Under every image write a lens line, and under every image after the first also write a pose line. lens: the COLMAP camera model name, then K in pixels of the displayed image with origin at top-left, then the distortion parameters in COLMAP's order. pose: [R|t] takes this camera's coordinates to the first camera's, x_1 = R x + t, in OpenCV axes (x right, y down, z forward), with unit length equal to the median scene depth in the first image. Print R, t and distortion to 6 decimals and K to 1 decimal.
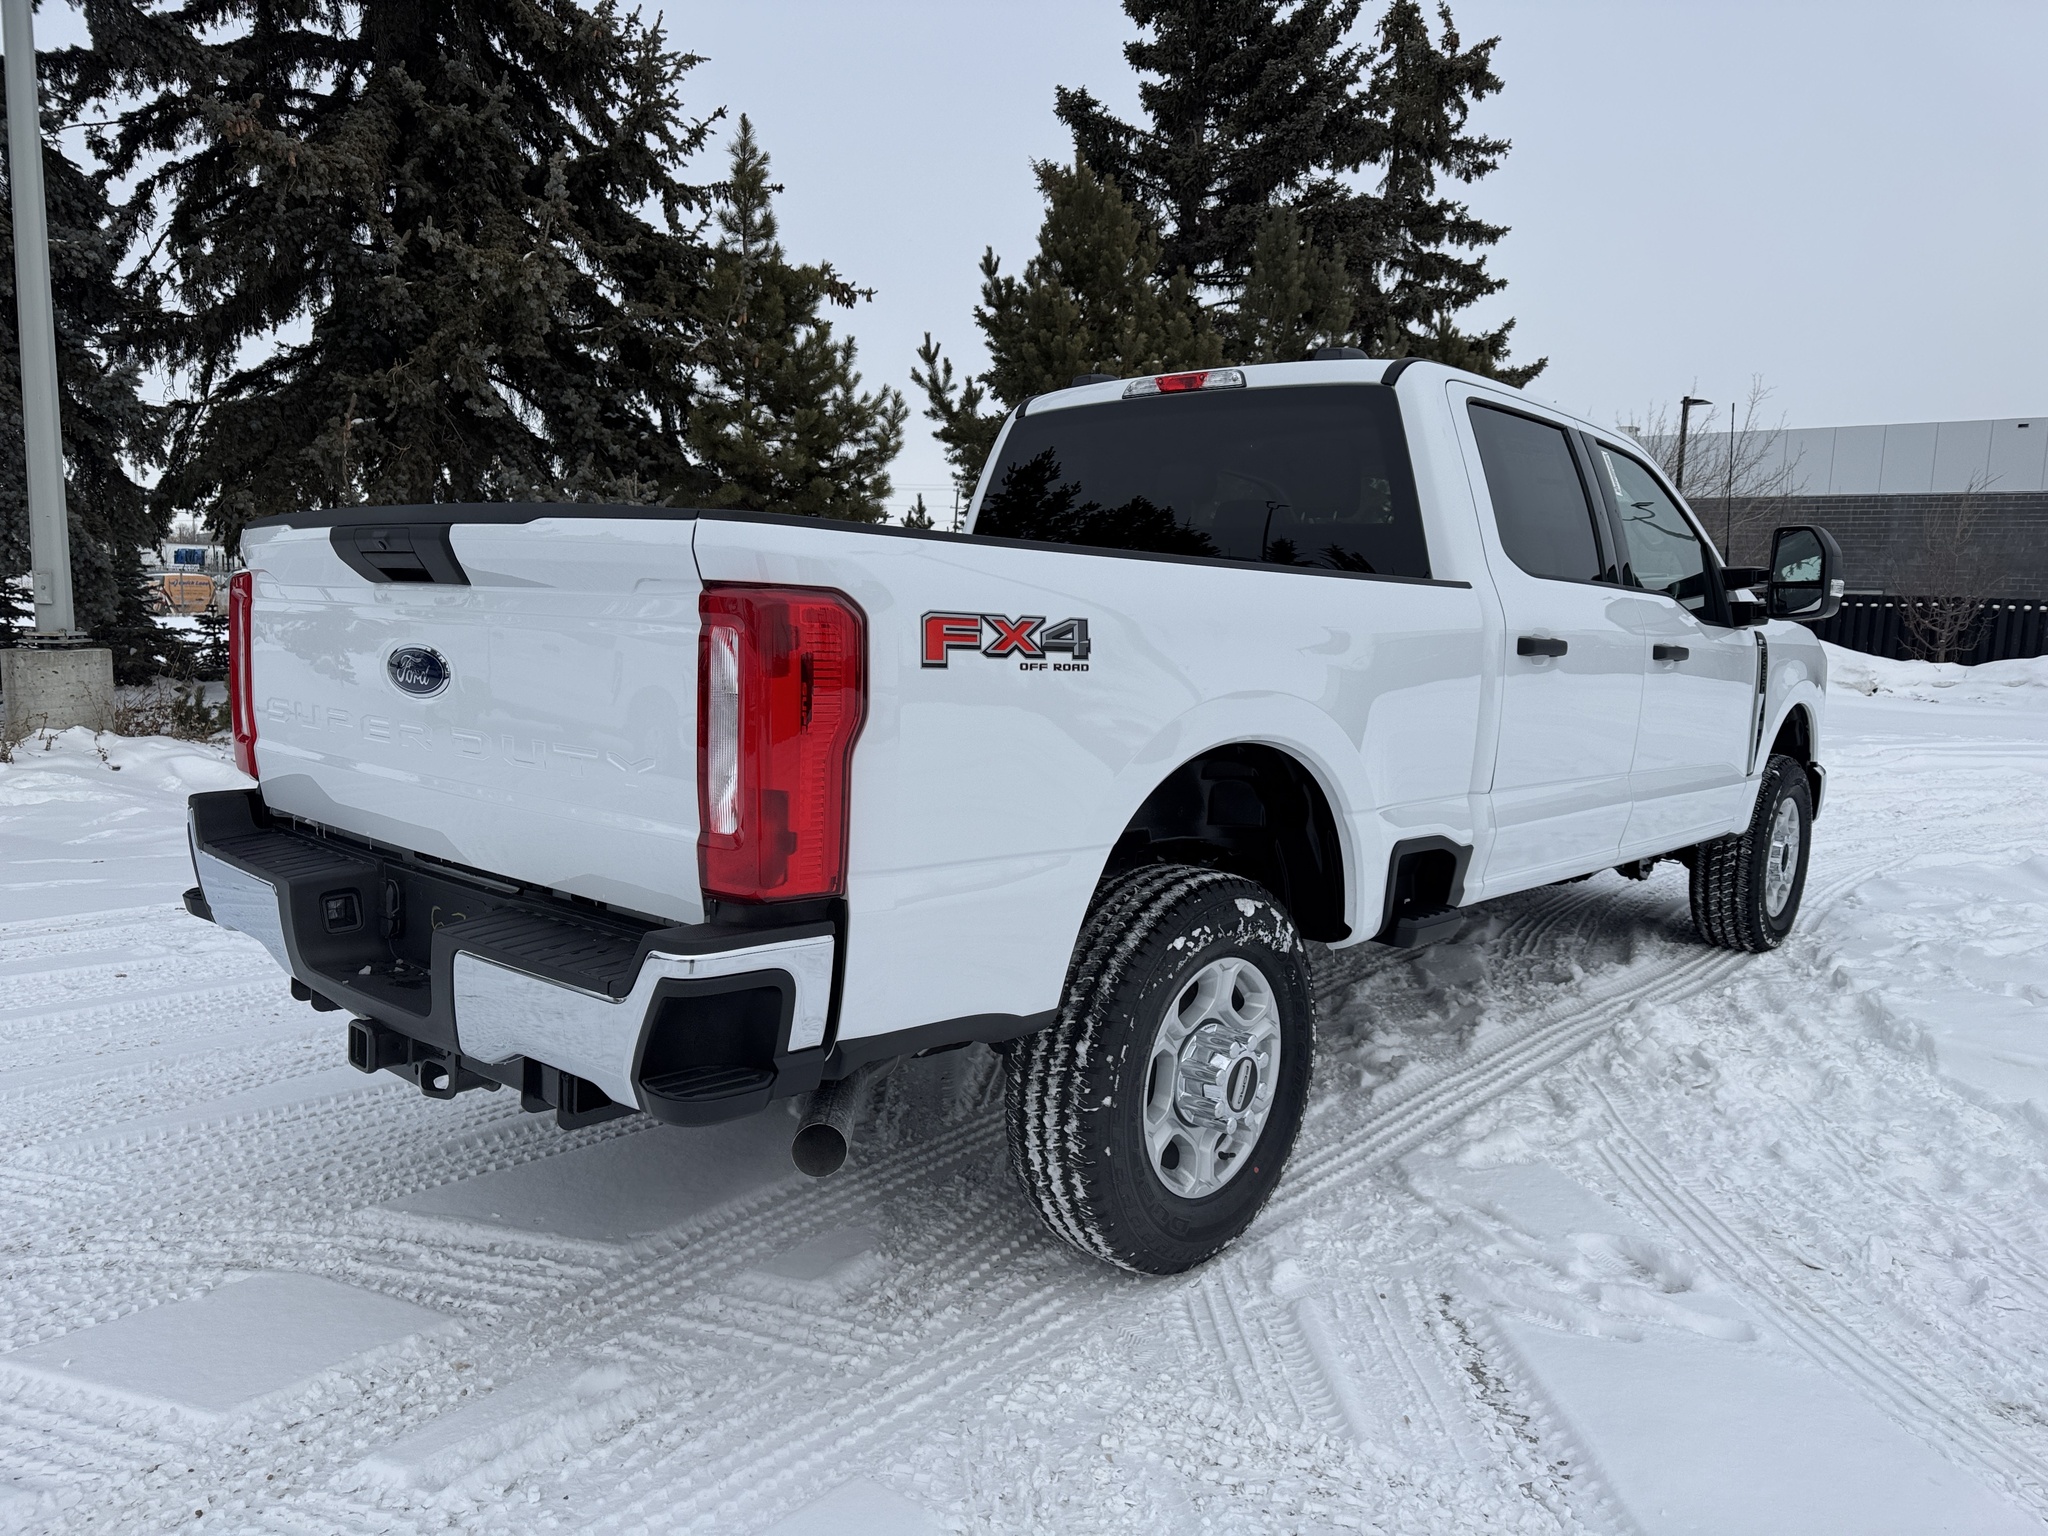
lens RADIAL K [[1485.5, 0, 1031.9], [0, 1485.5, 765.1], [0, 0, 1]] dist [0.042490, -0.043117]
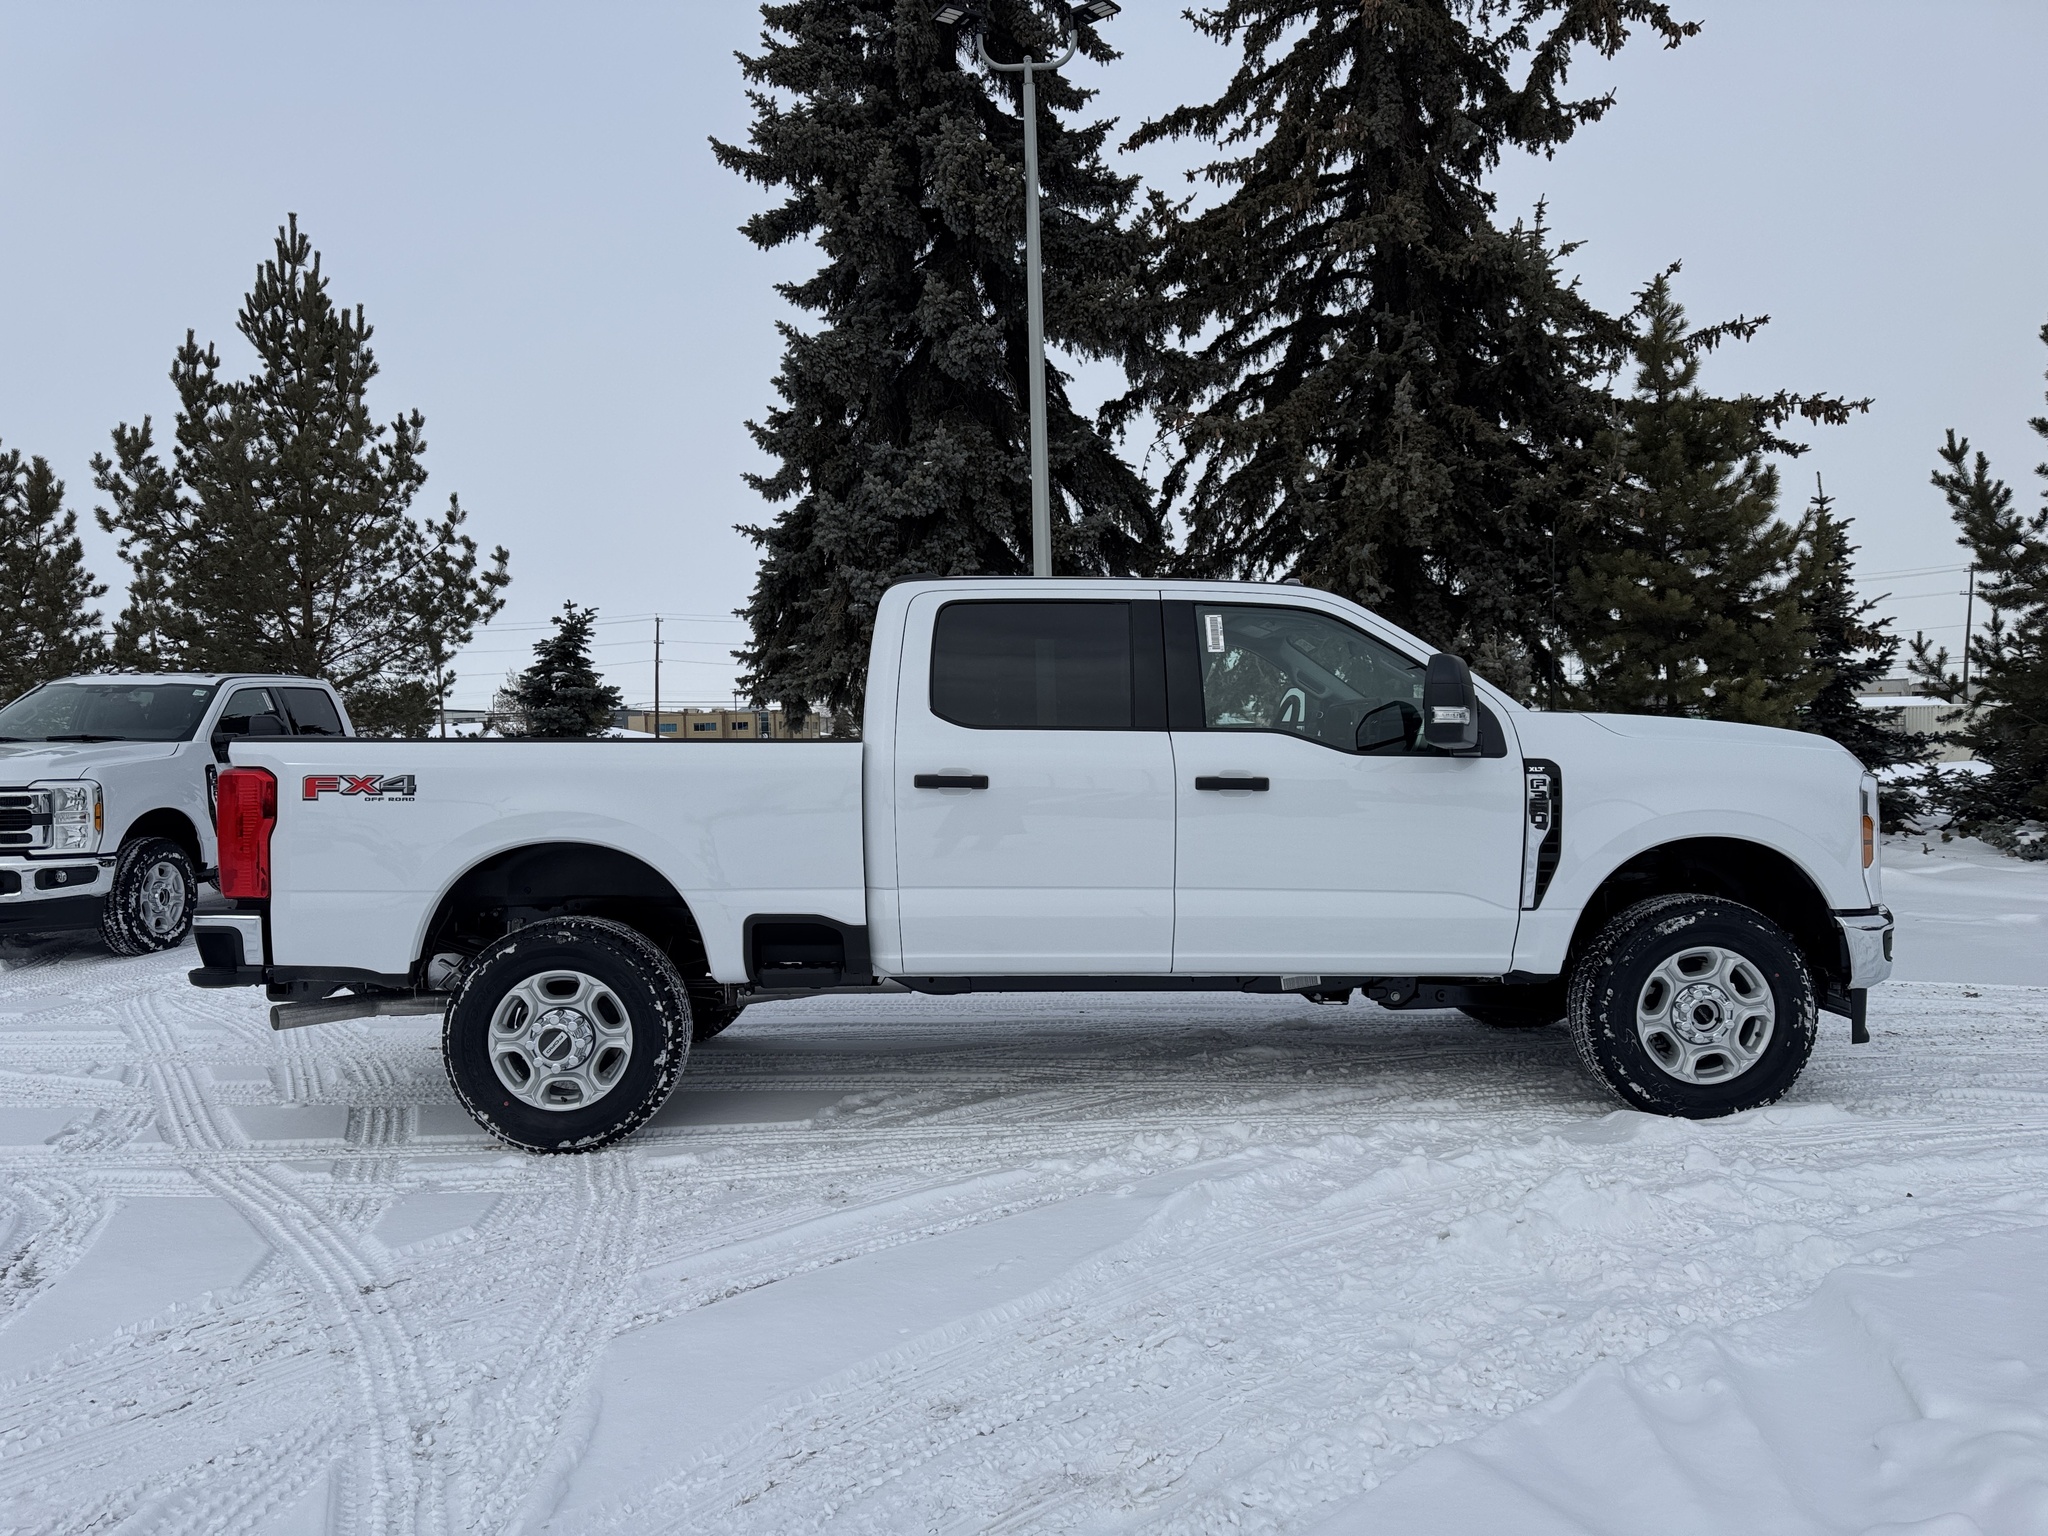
lens RADIAL K [[1464.9, 0, 1017.3], [0, 1464.9, 773.4], [0, 0, 1]] dist [0.057596, -0.066896]
pose [[0.615541, -0.024469, -0.787725, 1.975449], [-0.051430, 0.996140, -0.071131, -0.001772], [0.786425, 0.084297, 0.611907, 0.405257]]
